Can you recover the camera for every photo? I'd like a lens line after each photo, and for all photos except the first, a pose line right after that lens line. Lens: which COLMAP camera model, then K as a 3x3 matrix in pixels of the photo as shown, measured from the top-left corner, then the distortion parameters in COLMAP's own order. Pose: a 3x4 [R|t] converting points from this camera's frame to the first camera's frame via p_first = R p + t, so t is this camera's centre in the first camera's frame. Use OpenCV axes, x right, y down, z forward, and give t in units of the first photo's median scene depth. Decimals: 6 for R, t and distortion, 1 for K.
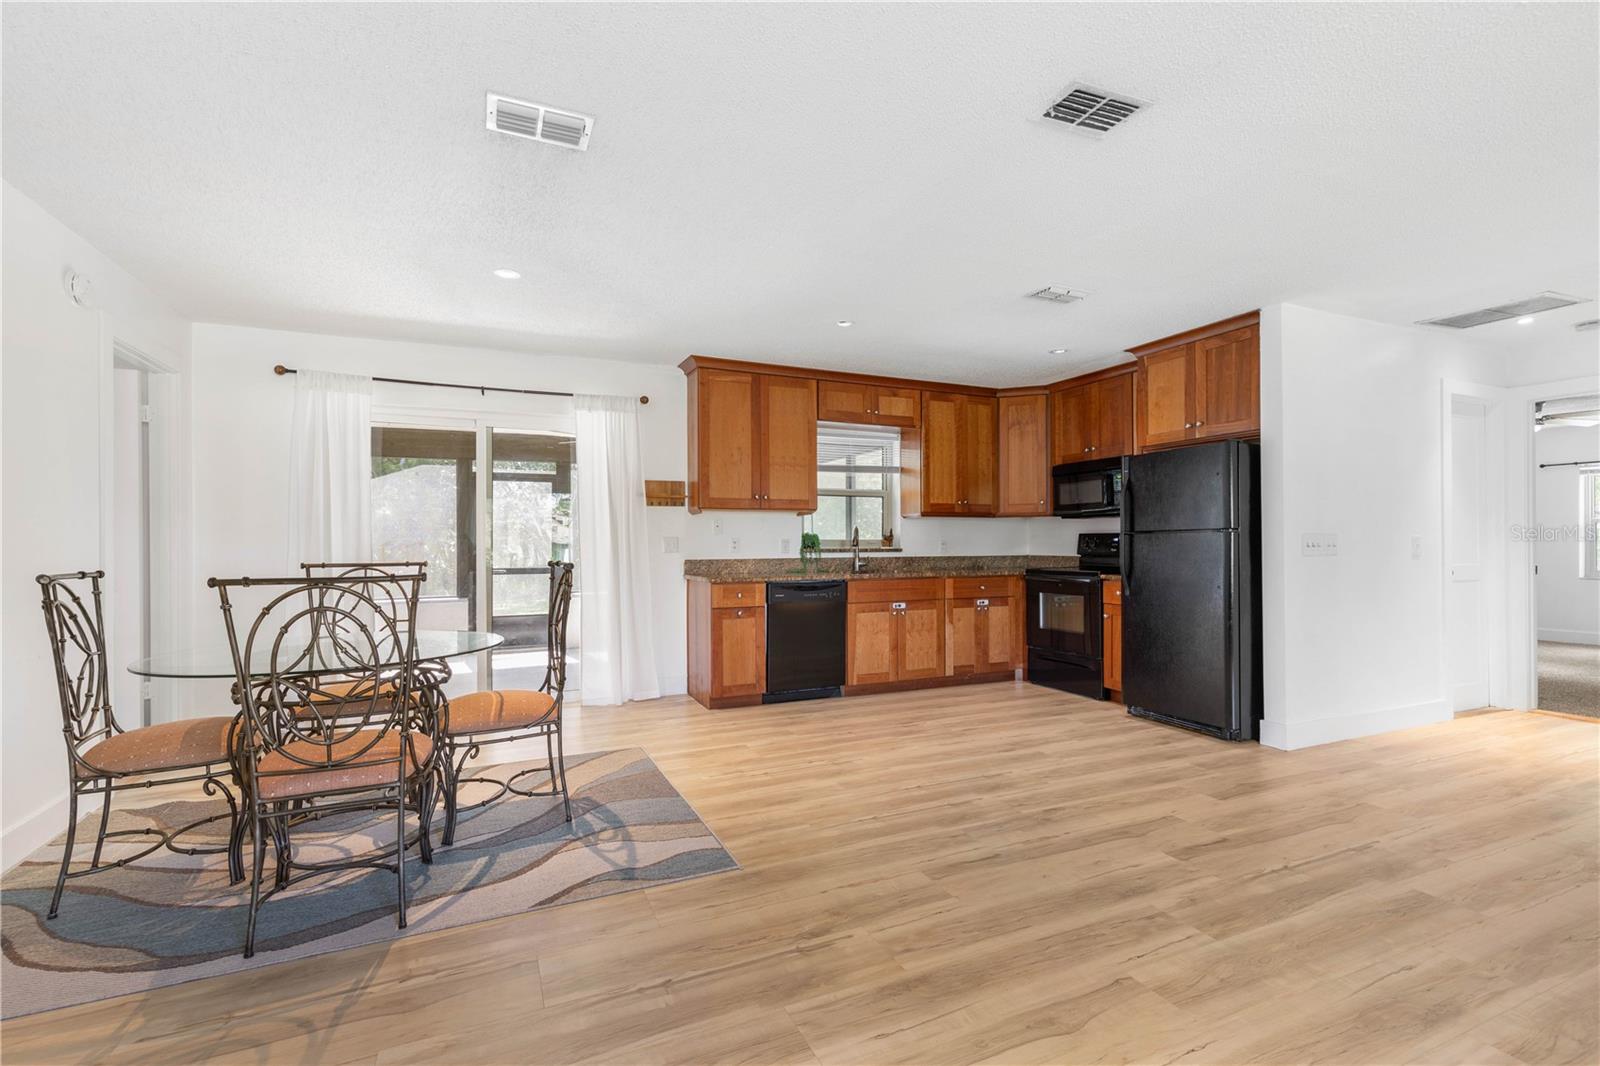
lens RADIAL K [[719.2, 0, 793.4], [0, 719.2, 540.3], [0, 0, 1]] dist [0.009660, -0.000201]
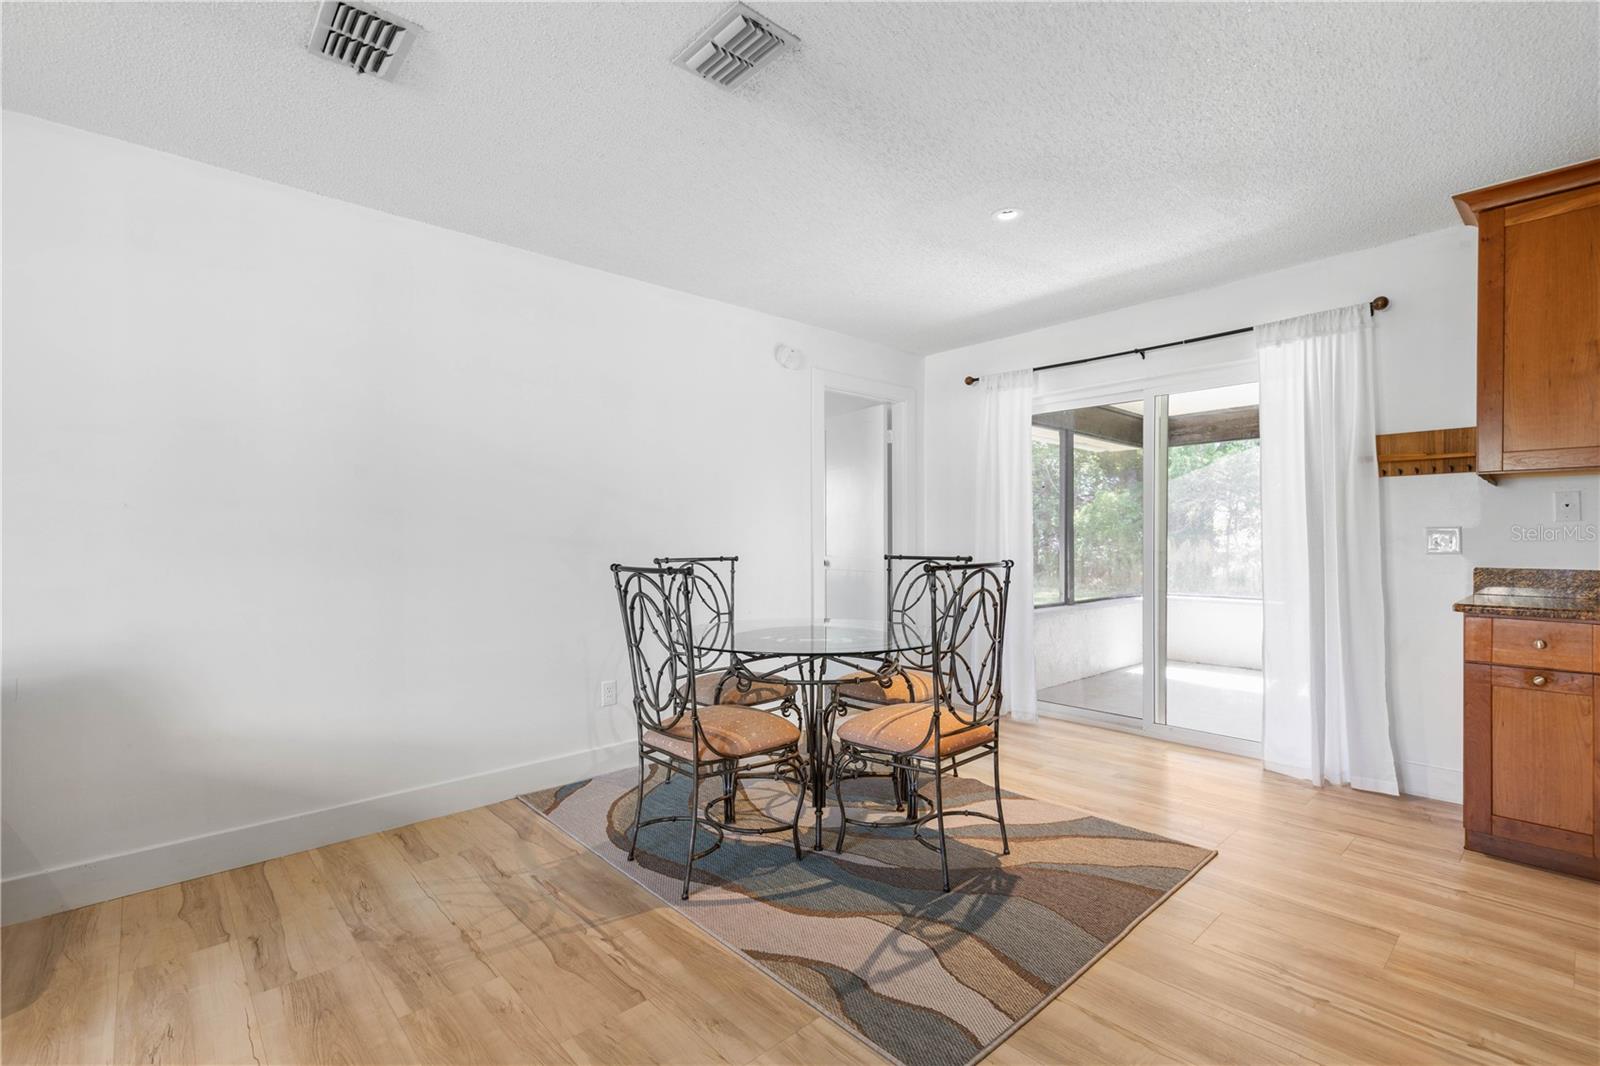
lens RADIAL K [[720.7, 0, 819.8], [0, 720.7, 539.1], [0, 0, 1]] dist [0.004699, 0.000143]
pose [[0.331765, 0.004931, -0.943349, 0.217124], [0.001960, 0.999981, 0.005916, 0.000558], [0.943360, -0.003812, 0.331749, 0.347983]]
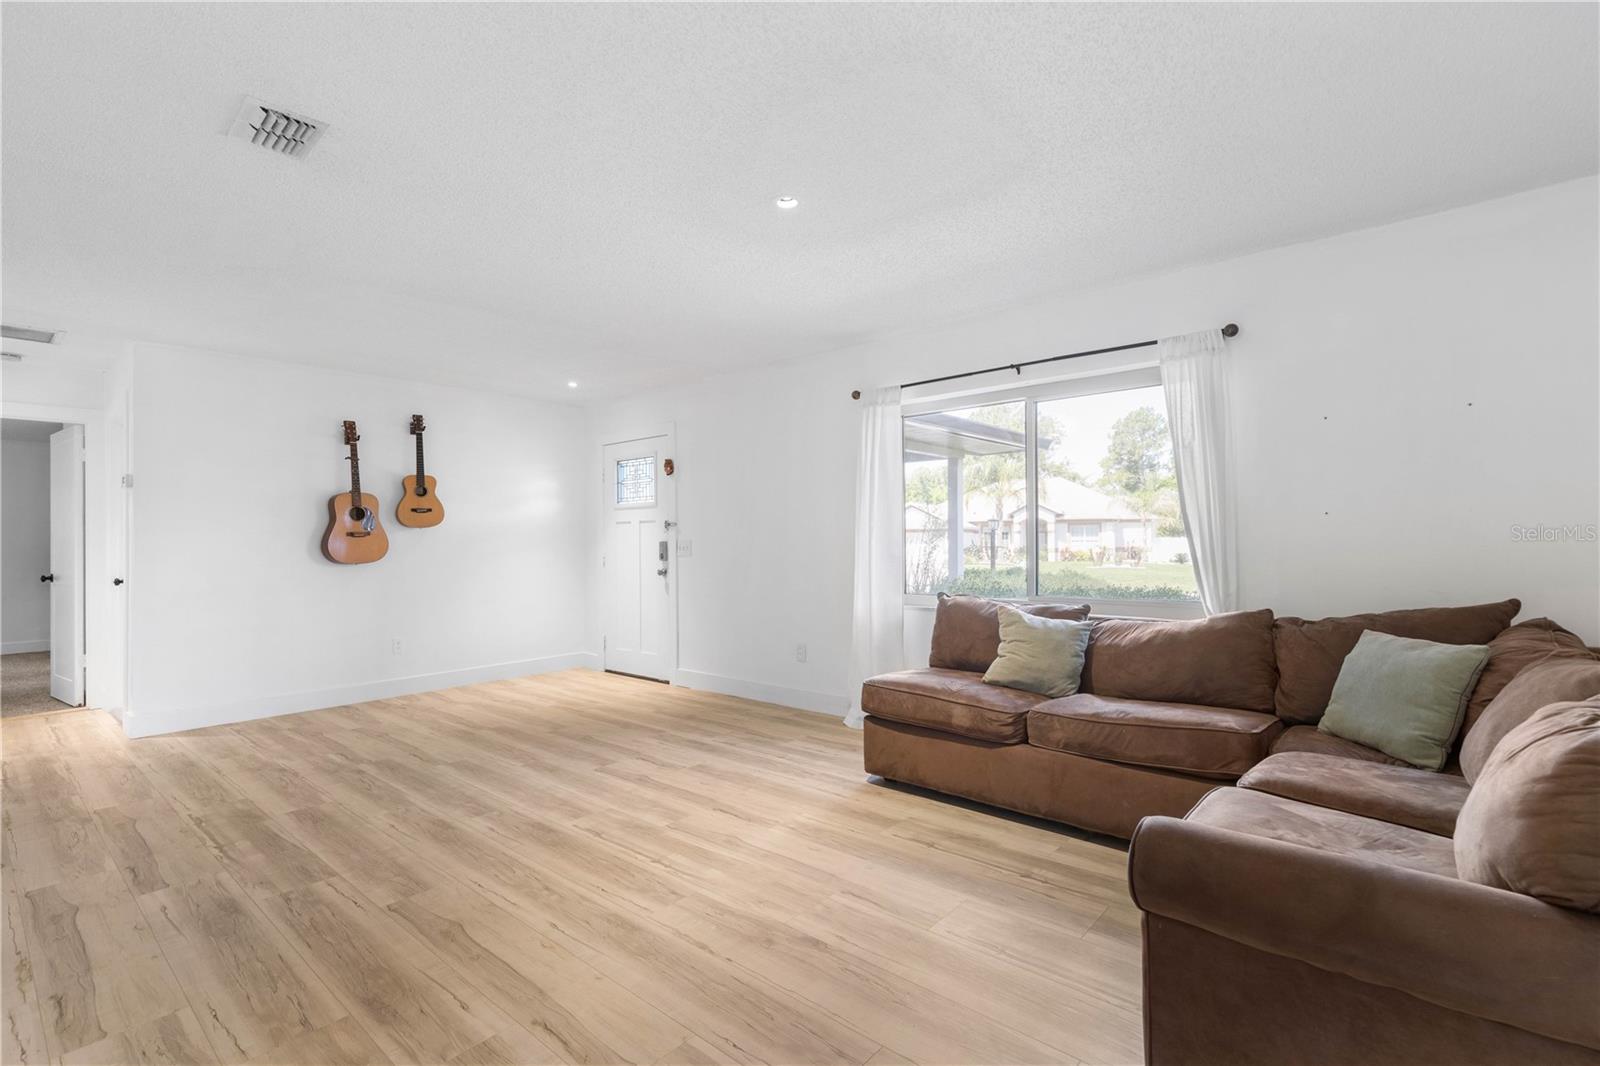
lens RADIAL K [[720.7, 0, 819.8], [0, 720.7, 539.1], [0, 0, 1]] dist [0.004699, 0.000143]
pose [[-0.444477, 0.010137, 0.895733, -0.352755], [0.012405, 0.999910, -0.005160, -0.000994], [-0.895704, 0.008818, -0.444563, 0.322004]]
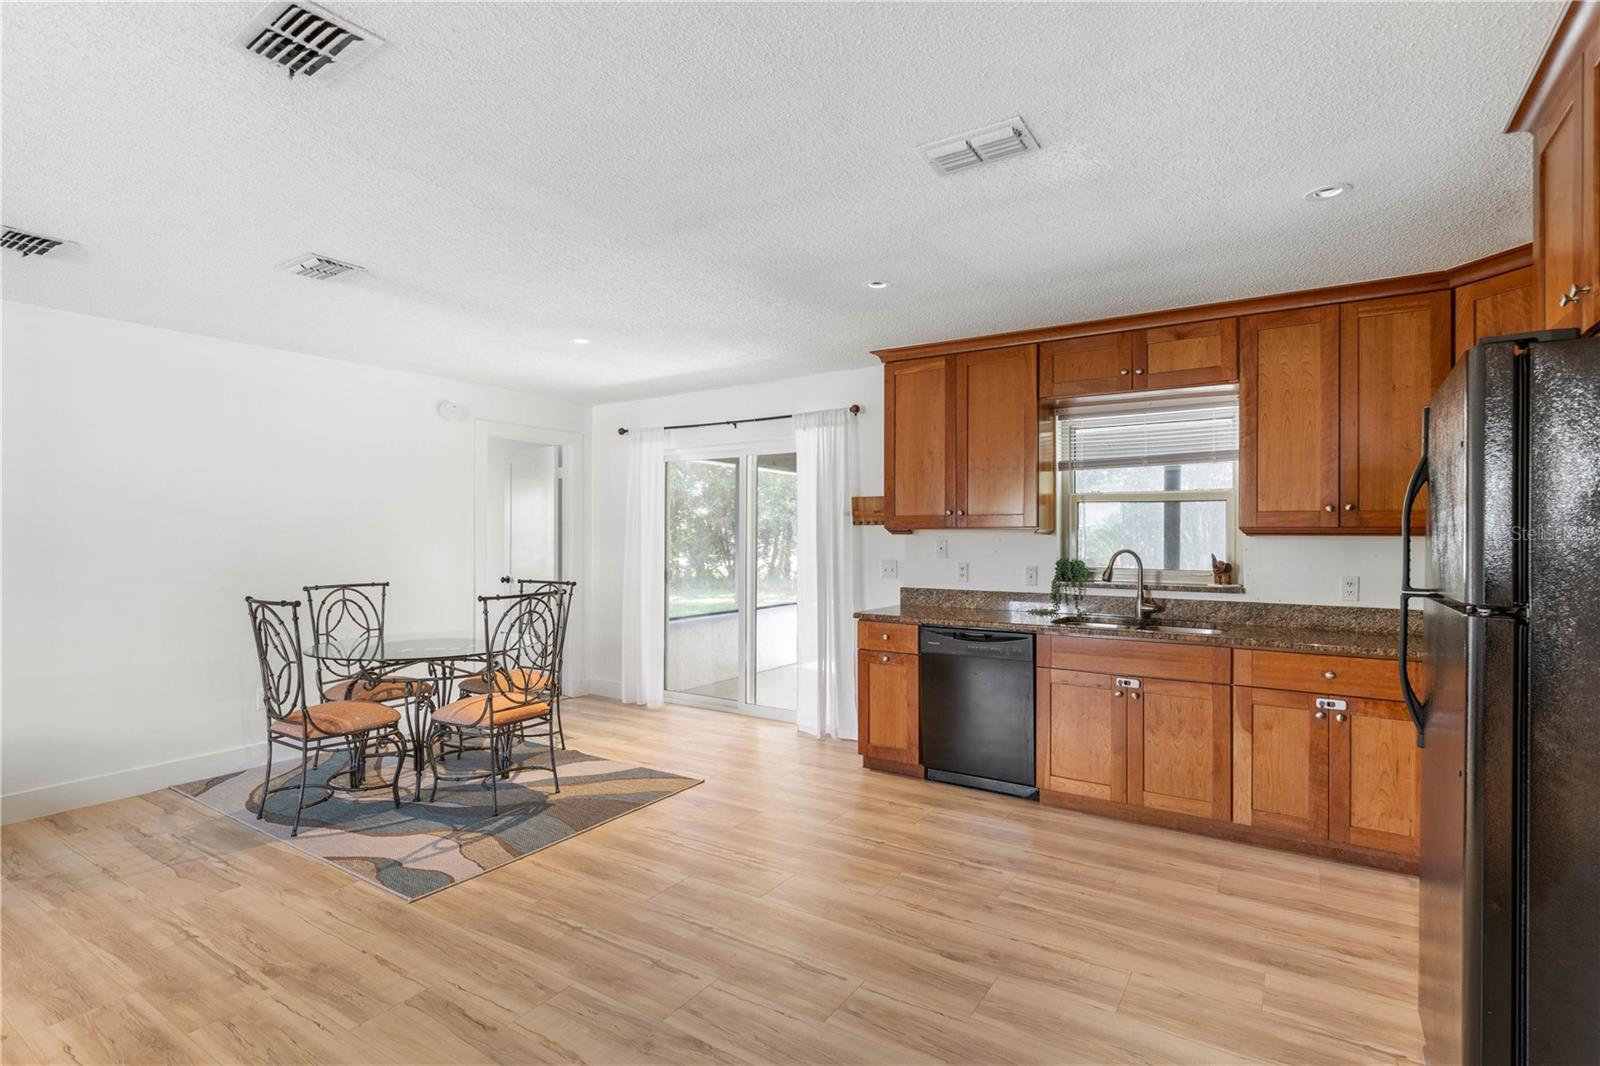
lens RADIAL K [[765.1, 0, 804.4], [0, 765.1, 529.6], [0, 0, 1]] dist [-0.000644, 0.000649]
pose [[0.548404, -0.002525, -0.836210, 0.566414], [-0.002085, 0.999988, -0.004387, -0.038963], [0.836211, 0.004150, 0.548392, 0.420692]]
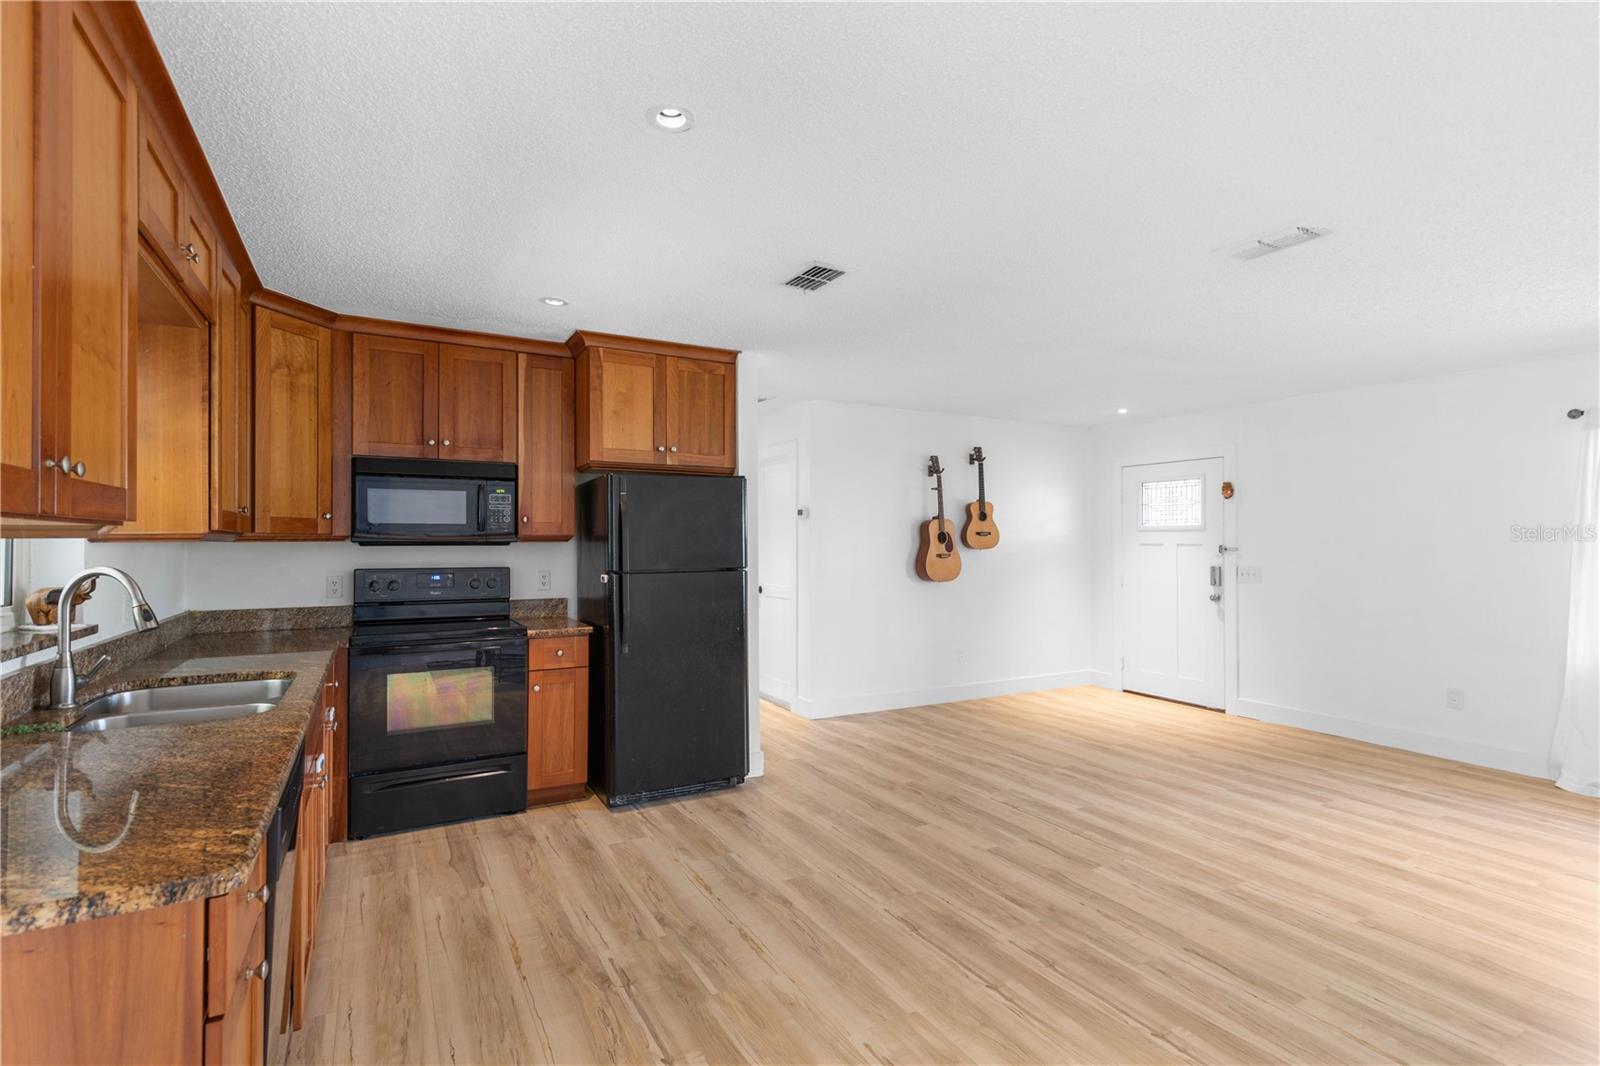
lens RADIAL K [[741.5, 0, 776.7], [0, 741.5, 531.3], [0, 0, 1]] dist [0.005628, -0.000066]
pose [[-0.078871, 0.018324, 0.996716, -0.312675], [-0.003909, 0.999818, -0.018690, -0.036102], [-0.996877, -0.005370, -0.078785, 0.803724]]
